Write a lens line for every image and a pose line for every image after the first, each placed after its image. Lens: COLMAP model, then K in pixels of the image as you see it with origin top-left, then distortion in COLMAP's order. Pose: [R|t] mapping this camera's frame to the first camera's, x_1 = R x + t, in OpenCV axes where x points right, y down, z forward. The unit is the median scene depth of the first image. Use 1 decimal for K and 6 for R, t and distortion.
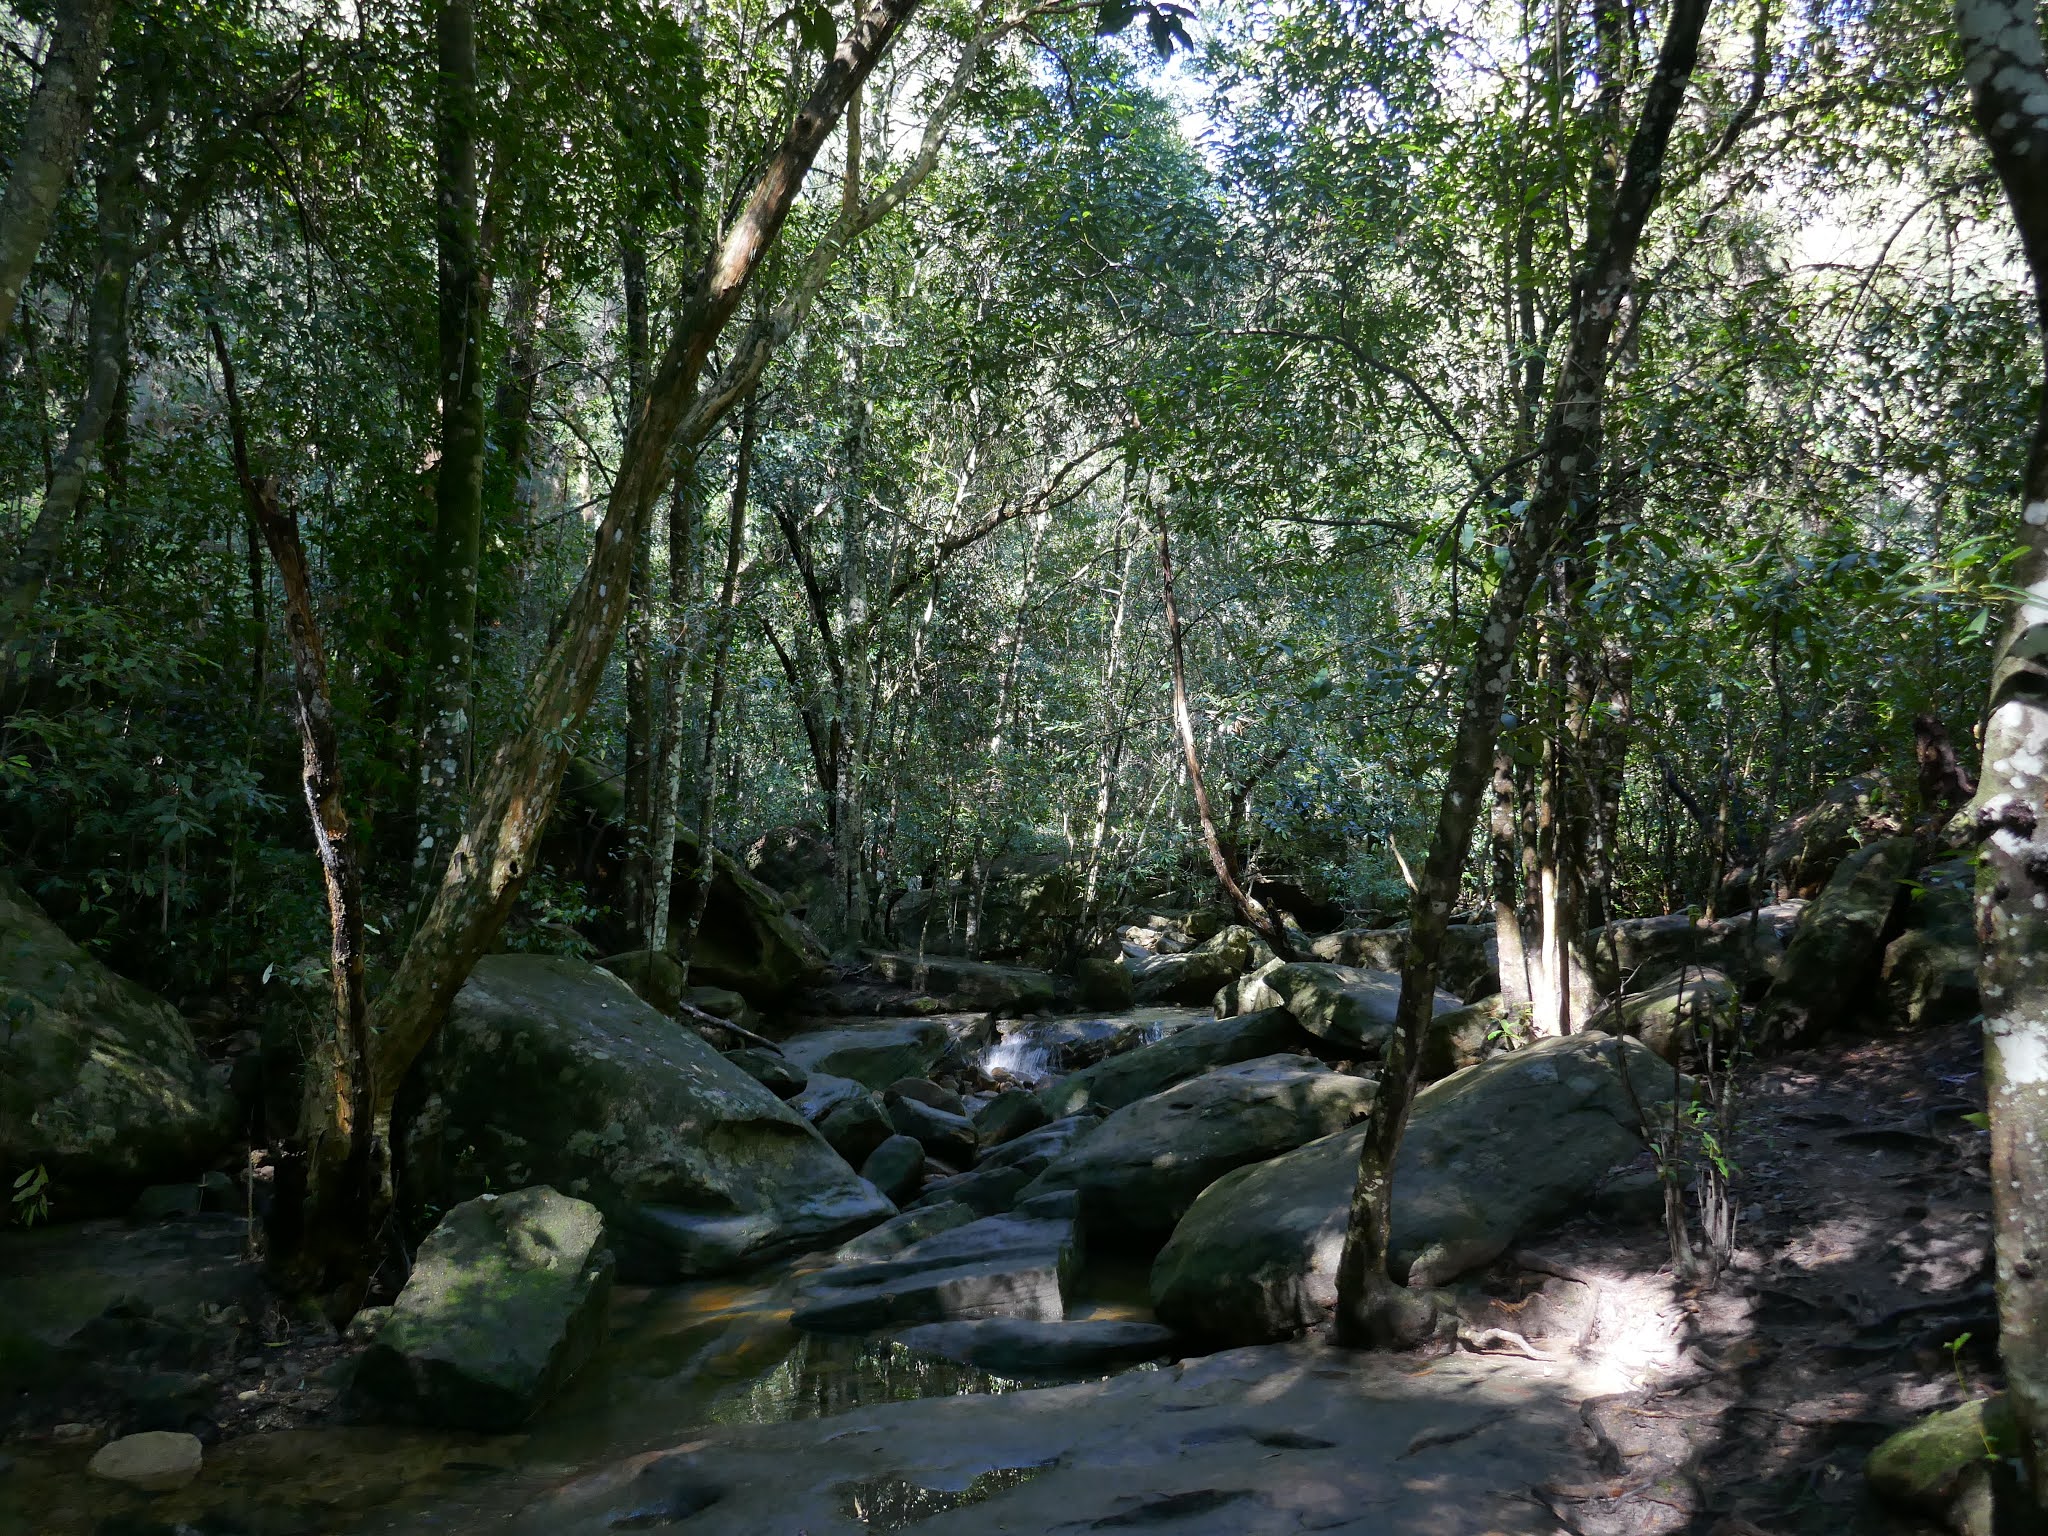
lens RADIAL K [[1691.4, 0, 1023.6], [0, 1691.4, 767.9], [0, 0, 1]] dist [-0.011741, 0.003004]
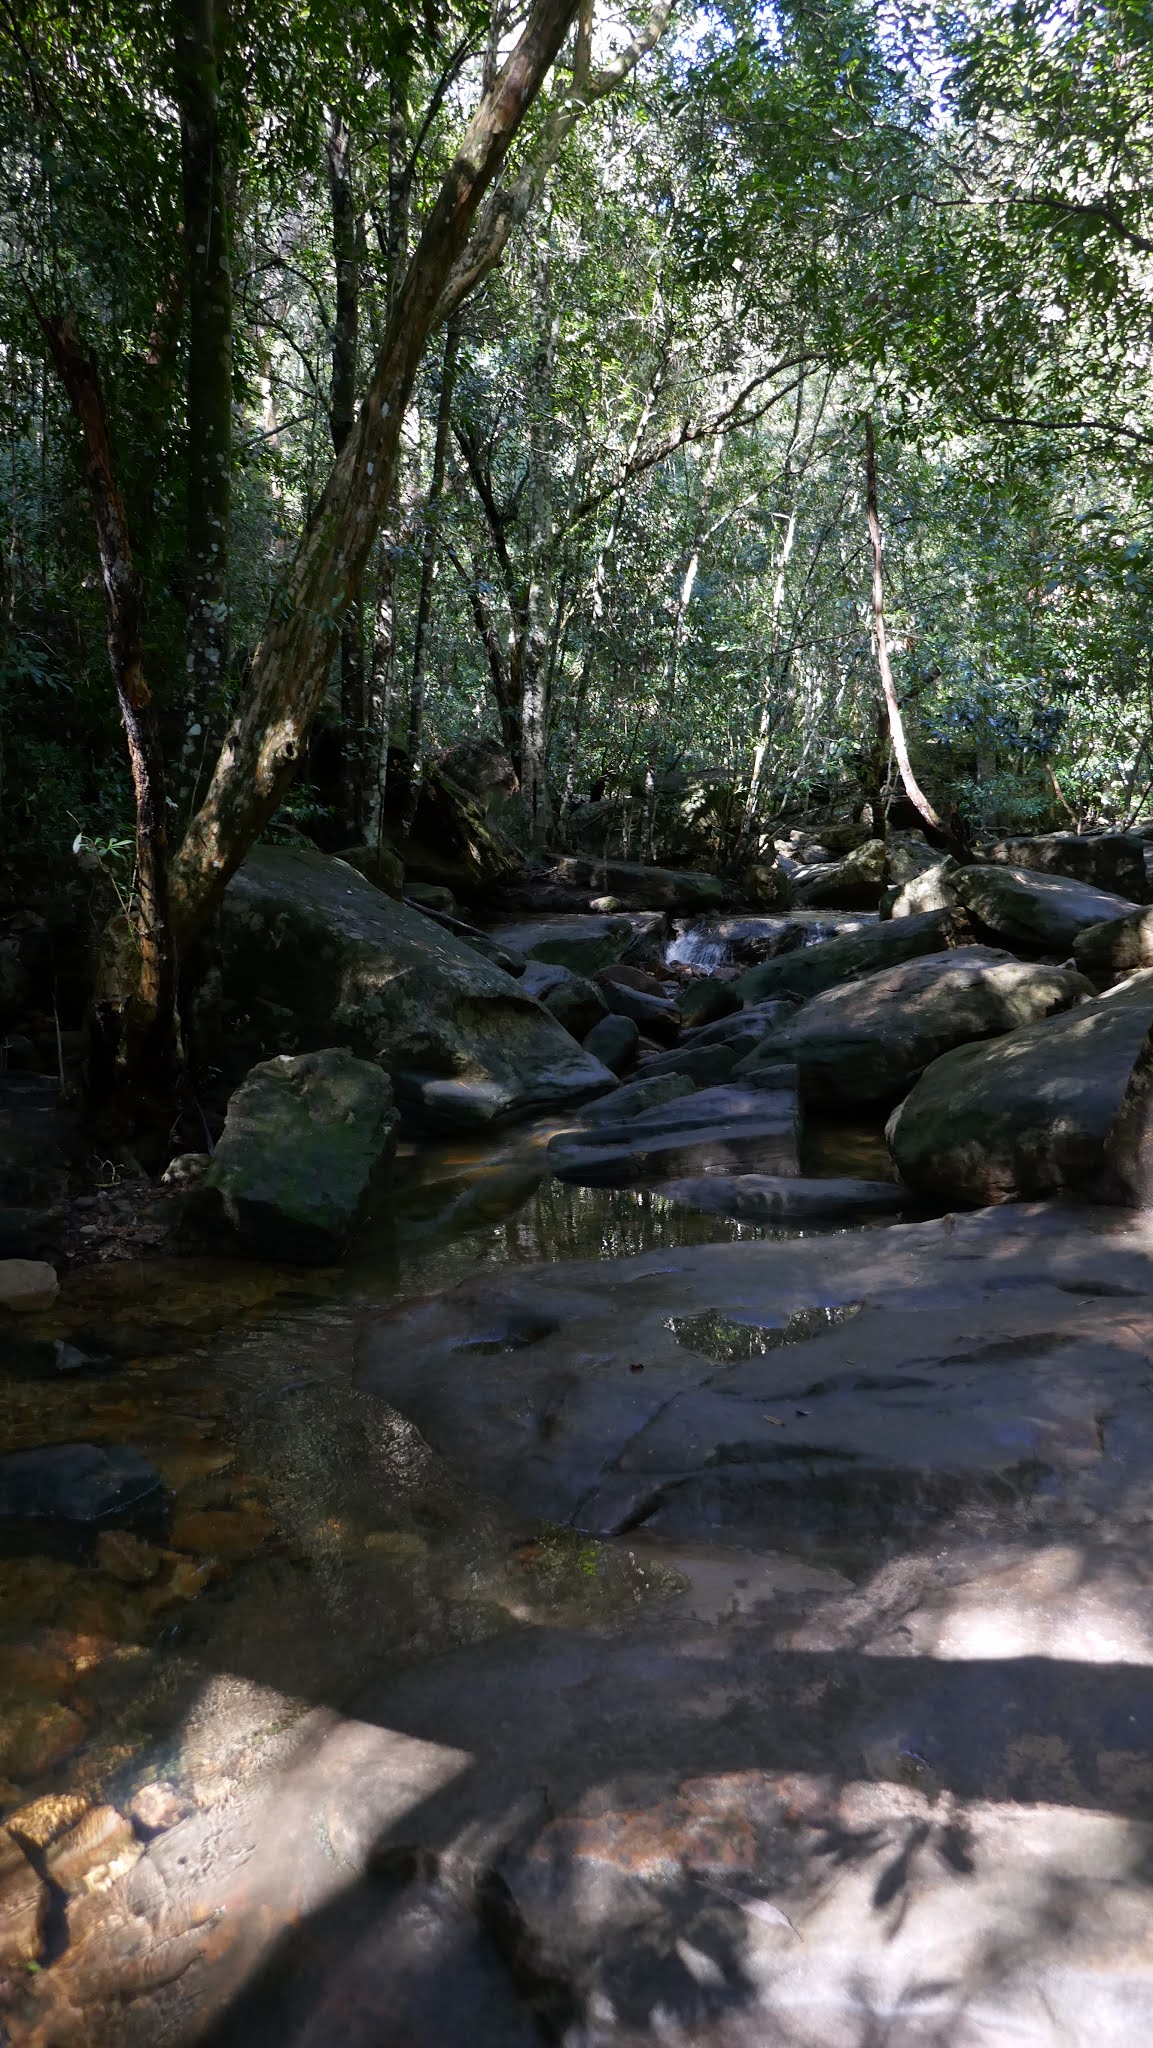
lens RADIAL K [[1486.2, 0, 577.0], [0, 1486.2, 1024.5], [0, 0, 1]] dist [-0.022123, 0.003793]
pose [[0.999269, 0.015627, -0.034890, -0.074861], [-0.008002, 0.977925, 0.208804, 0.026533], [0.037383, -0.208373, 0.977335, 0.067575]]
